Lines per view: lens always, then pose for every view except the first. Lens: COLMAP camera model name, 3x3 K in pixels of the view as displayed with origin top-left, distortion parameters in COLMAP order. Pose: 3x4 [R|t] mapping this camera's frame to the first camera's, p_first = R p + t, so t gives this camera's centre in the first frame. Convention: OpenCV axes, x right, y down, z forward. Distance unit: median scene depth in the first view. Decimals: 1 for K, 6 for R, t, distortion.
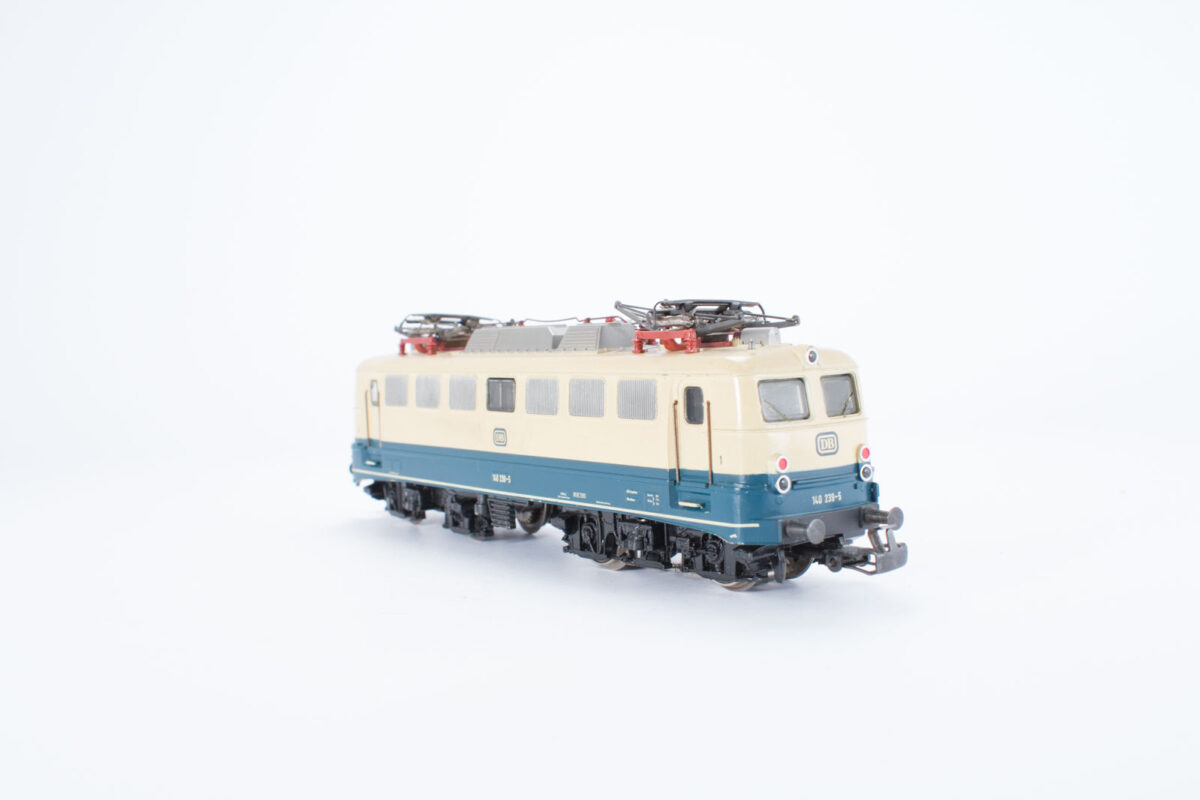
lens RADIAL K [[1395.9, 0, 599.5], [0, 1395.9, 395.6], [0, 0, 1]] dist [0.155588, 0.000000]
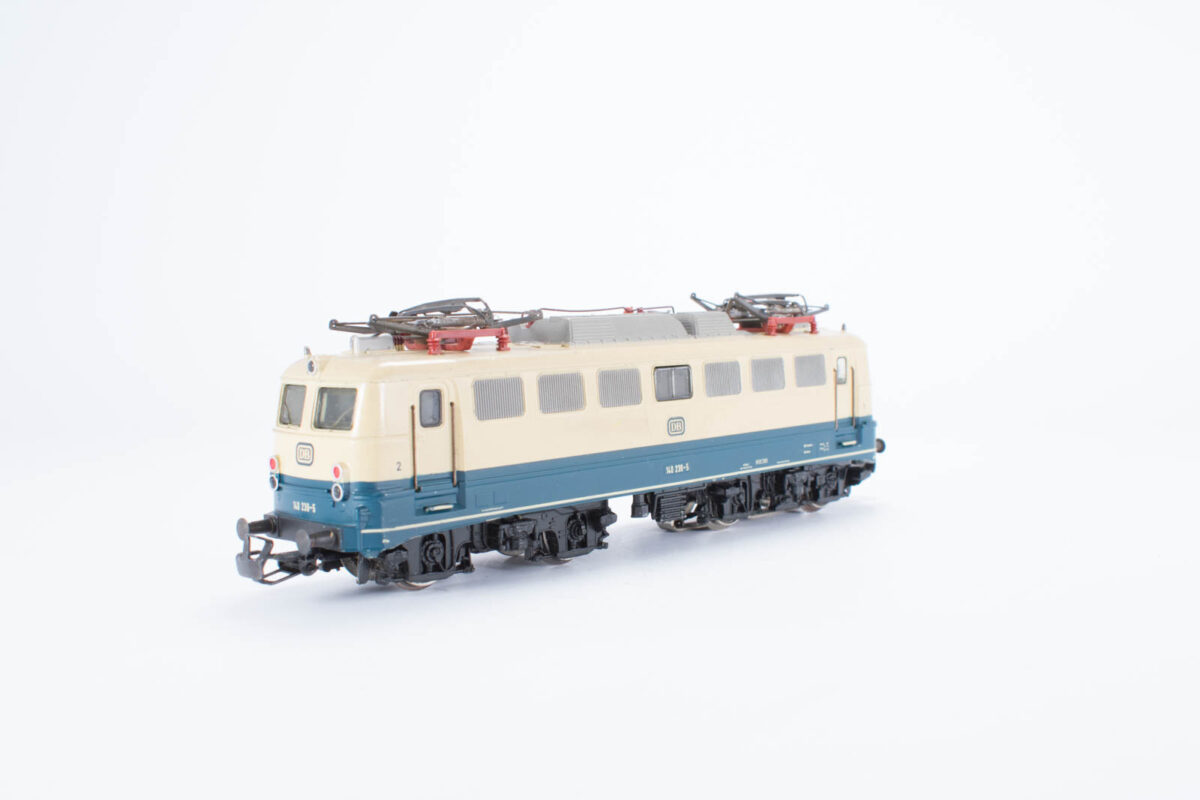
lens RADIAL K [[1395.9, 0, 584.7], [0, 1395.9, 440.0], [0, 0, 1]] dist [0.155588, 0.000000]
pose [[-0.162383, -0.061160, 0.984831, -1.052522], [0.079241, 0.994045, 0.074798, -0.039984], [-0.983541, 0.090185, -0.156570, 1.251772]]
